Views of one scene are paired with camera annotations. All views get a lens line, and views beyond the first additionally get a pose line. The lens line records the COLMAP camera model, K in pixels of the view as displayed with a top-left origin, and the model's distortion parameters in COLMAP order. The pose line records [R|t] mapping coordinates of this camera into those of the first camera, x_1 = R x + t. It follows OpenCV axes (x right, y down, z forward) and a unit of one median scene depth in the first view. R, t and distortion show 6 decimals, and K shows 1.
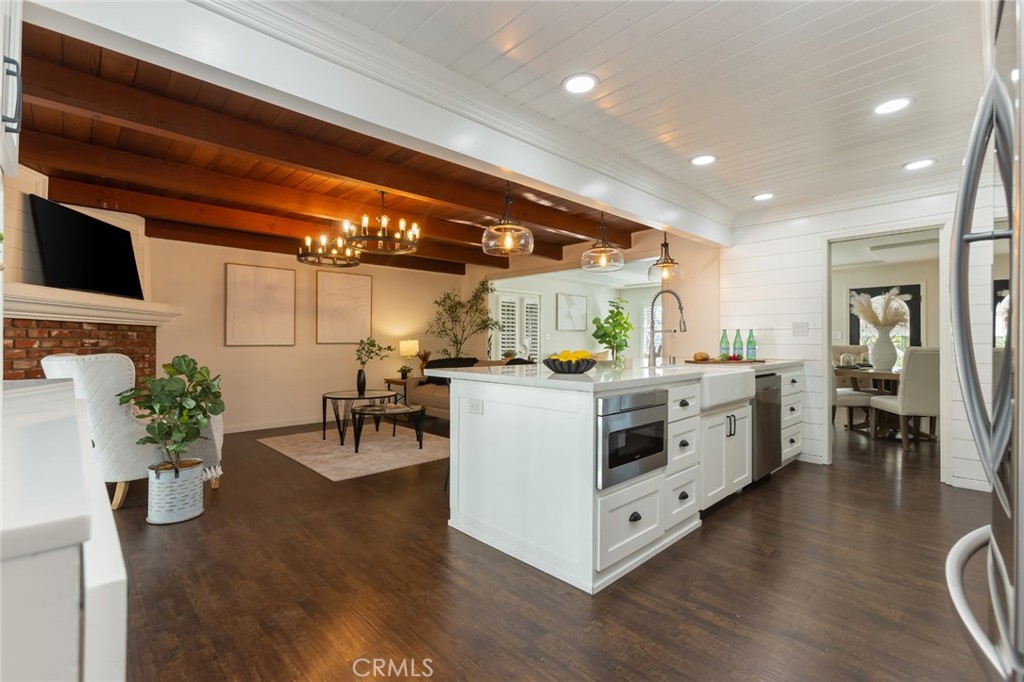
lens RADIAL K [[462.9, 0, 509.0], [0, 462.9, 336.7], [0, 0, 1]] dist [-0.004554, 0.007809]
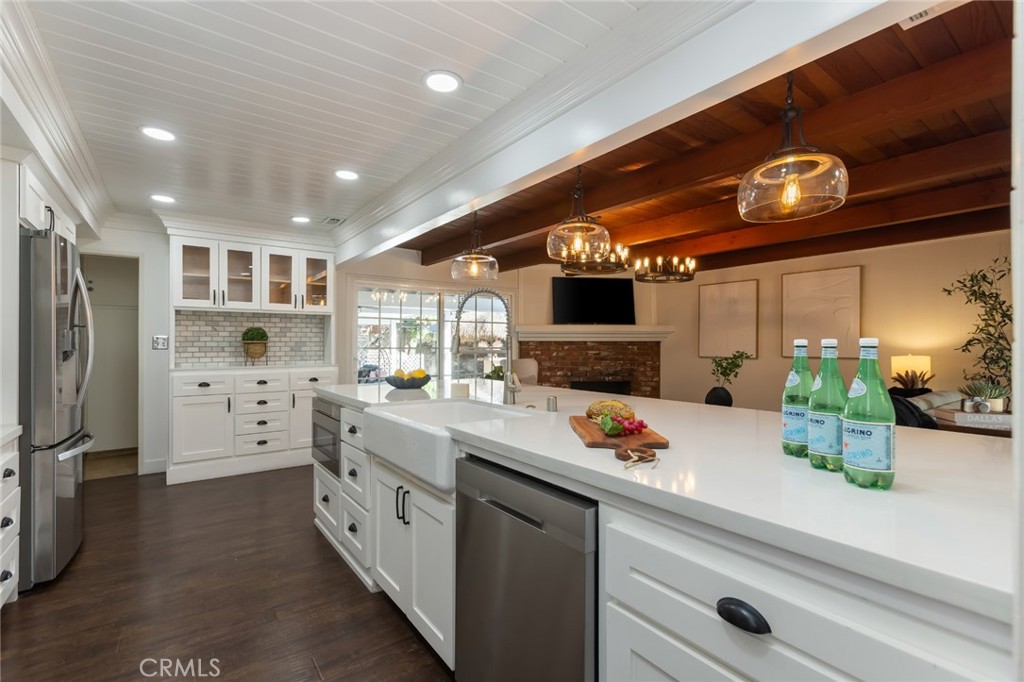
lens RADIAL K [[462.9, 0, 509.2], [0, 462.9, 344.5], [0, 0, 1]] dist [-0.004554, 0.007809]
pose [[-0.122015, -0.000011, -0.992528, 0.688958], [0.002894, 0.999996, -0.000367, -0.015542], [0.992524, -0.002917, -0.122014, 0.774083]]
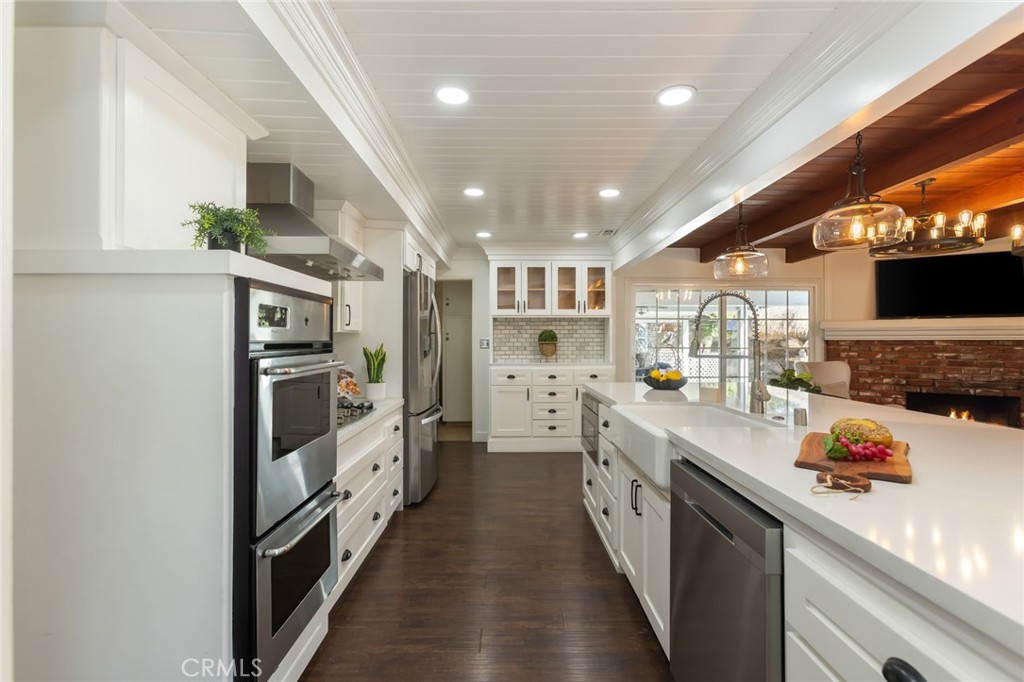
lens RADIAL K [[462.9, 0, 514.2], [0, 462.9, 341.2], [0, 0, 1]] dist [-0.004554, 0.007809]
pose [[-0.672983, -0.000114, -0.739658, 0.702587], [0.002556, 0.999994, -0.002480, -0.023119], [0.739654, -0.003559, -0.672978, 0.841373]]
